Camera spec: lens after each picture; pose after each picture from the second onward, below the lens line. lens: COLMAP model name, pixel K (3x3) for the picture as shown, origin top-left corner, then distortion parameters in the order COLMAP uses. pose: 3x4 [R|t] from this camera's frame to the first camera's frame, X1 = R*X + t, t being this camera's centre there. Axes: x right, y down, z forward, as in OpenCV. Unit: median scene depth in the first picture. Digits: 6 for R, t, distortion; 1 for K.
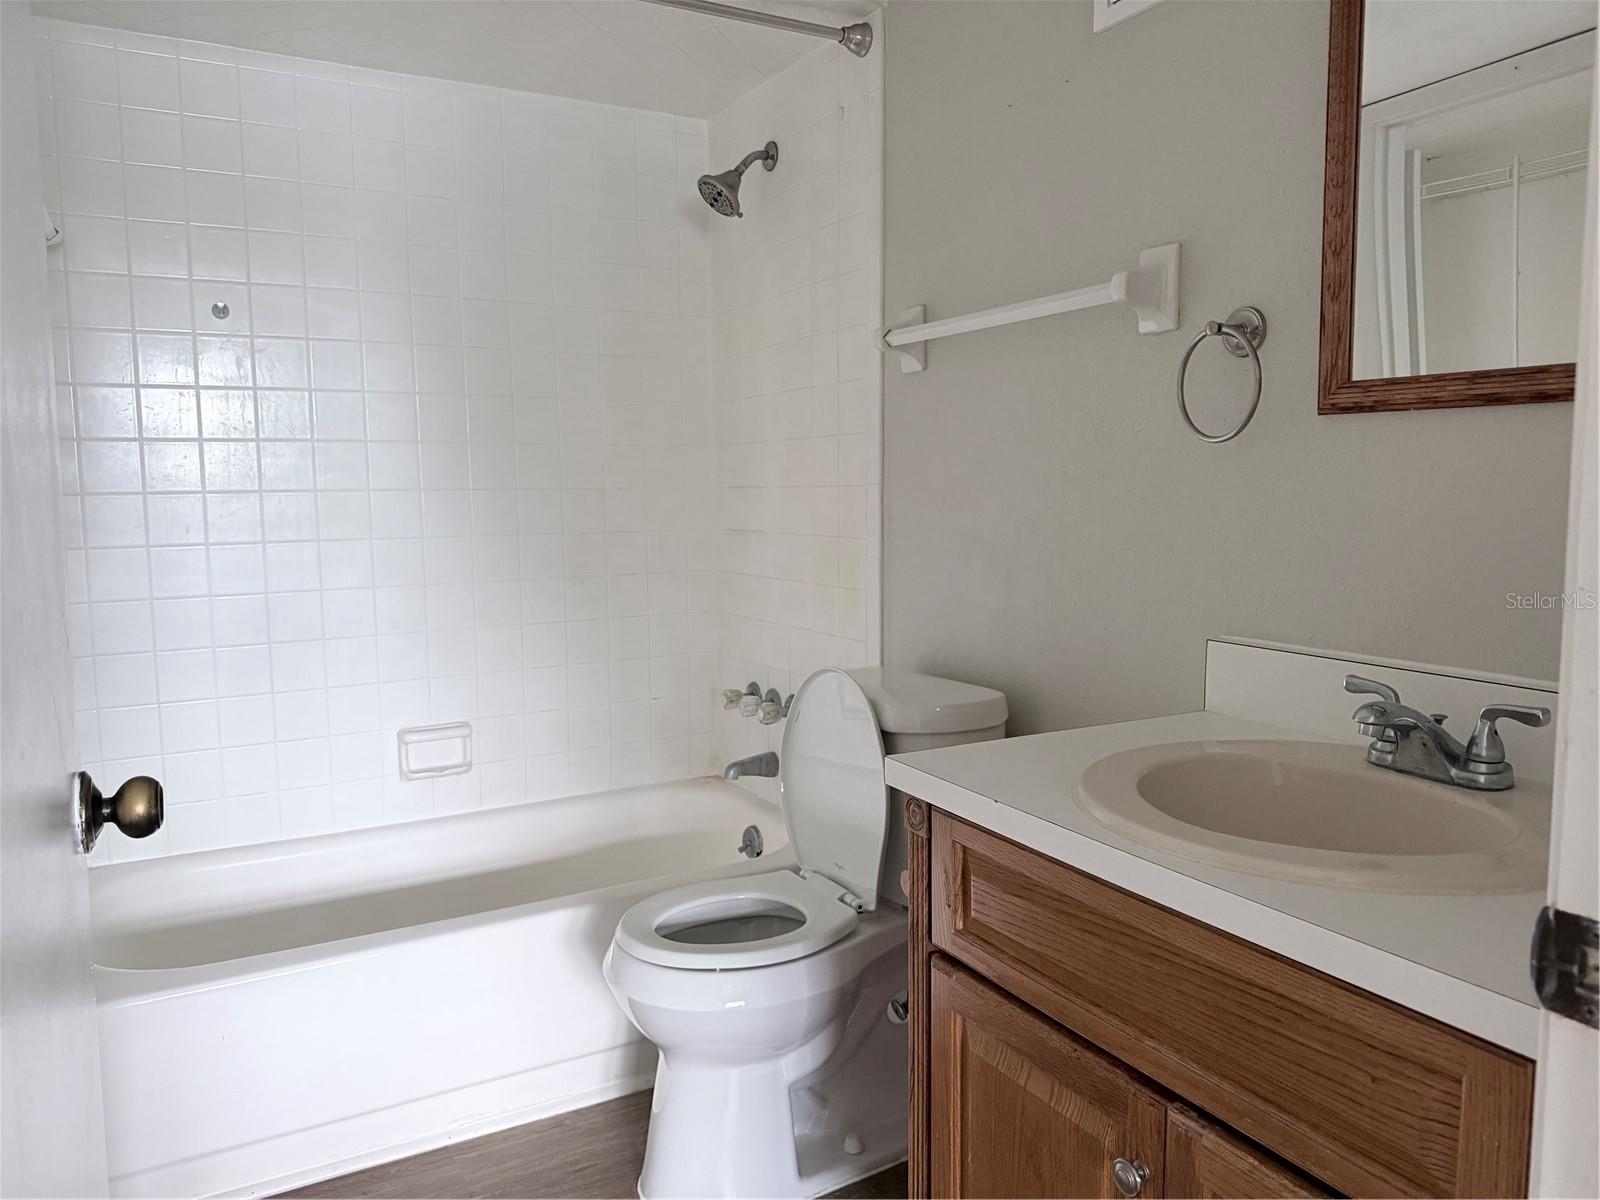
lens RADIAL K [[1173.2, 0, 800.0], [0, 1173.2, 600.0], [0, 0, 1]] dist [0.062465, -0.067800]
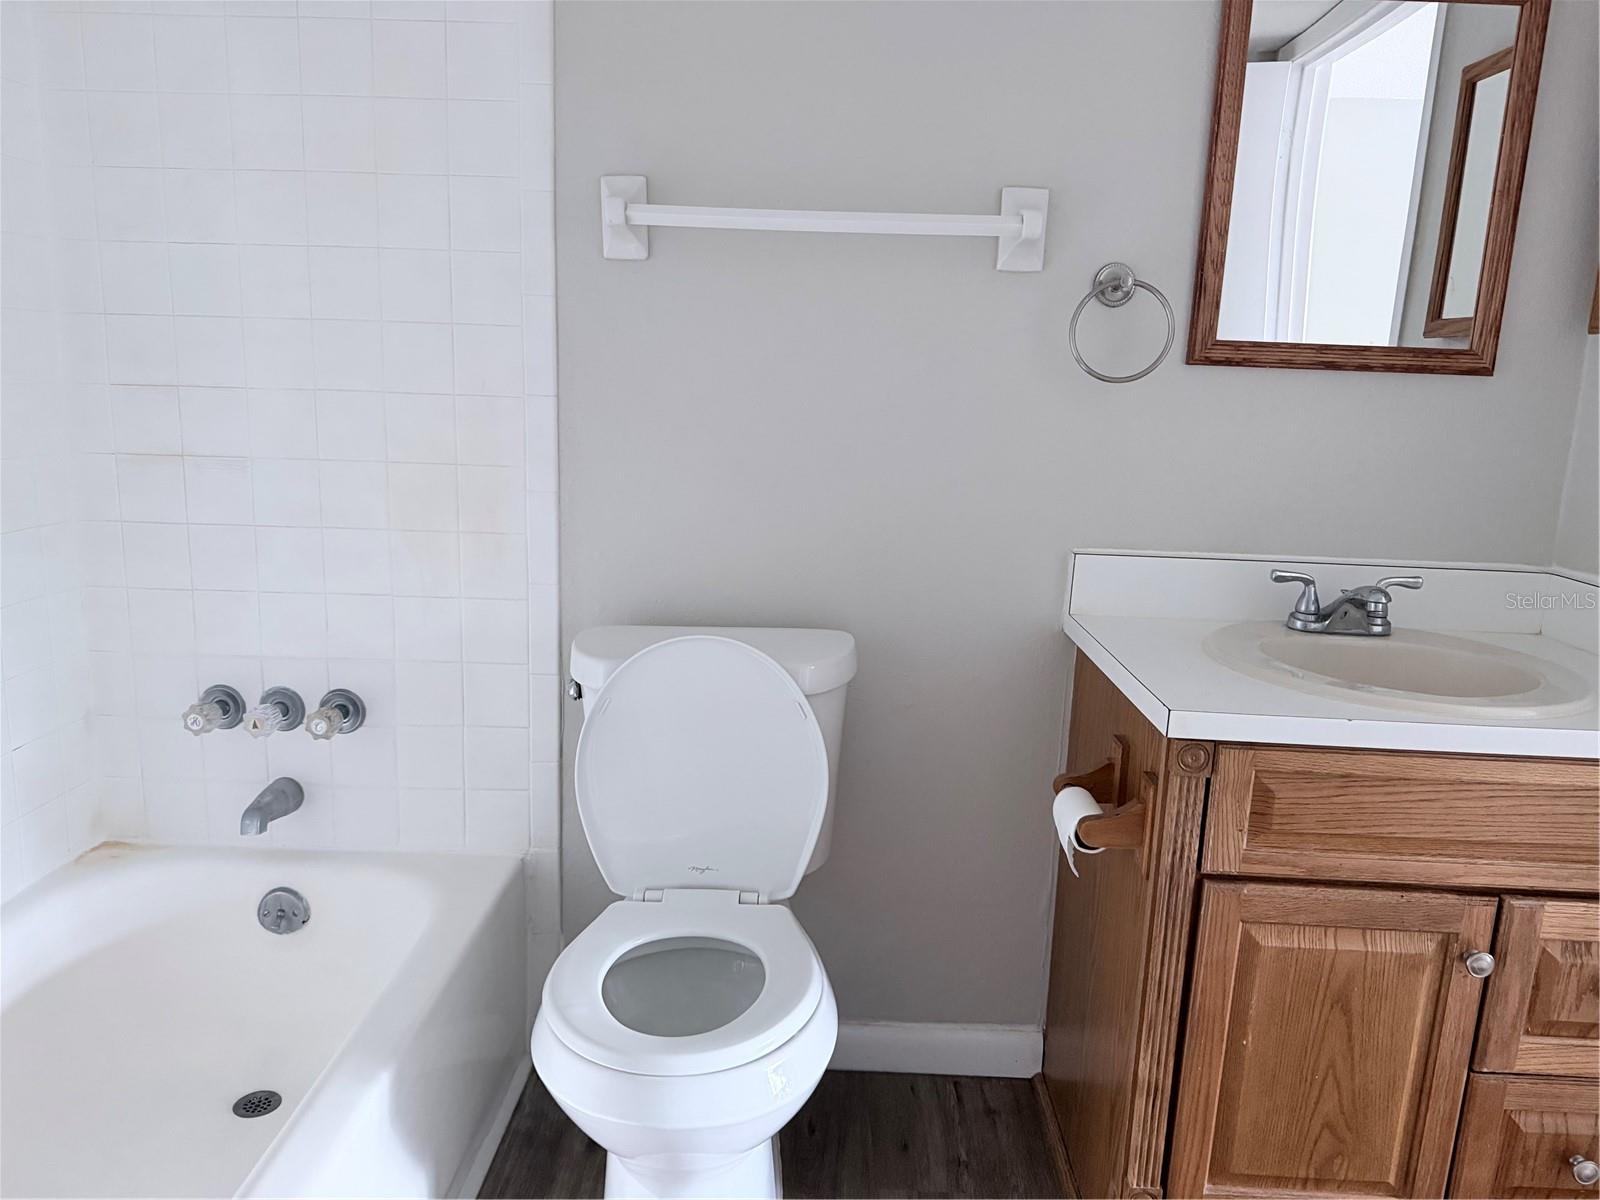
lens RADIAL K [[1173.2, 0, 800.0], [0, 1173.2, 600.0], [0, 0, 1]] dist [0.062465, -0.067800]
pose [[0.495320, -0.139965, 0.857361, -0.894146], [0.050059, 0.989894, 0.132681, -0.100316], [-0.867267, -0.022801, 0.497321, 0.758090]]
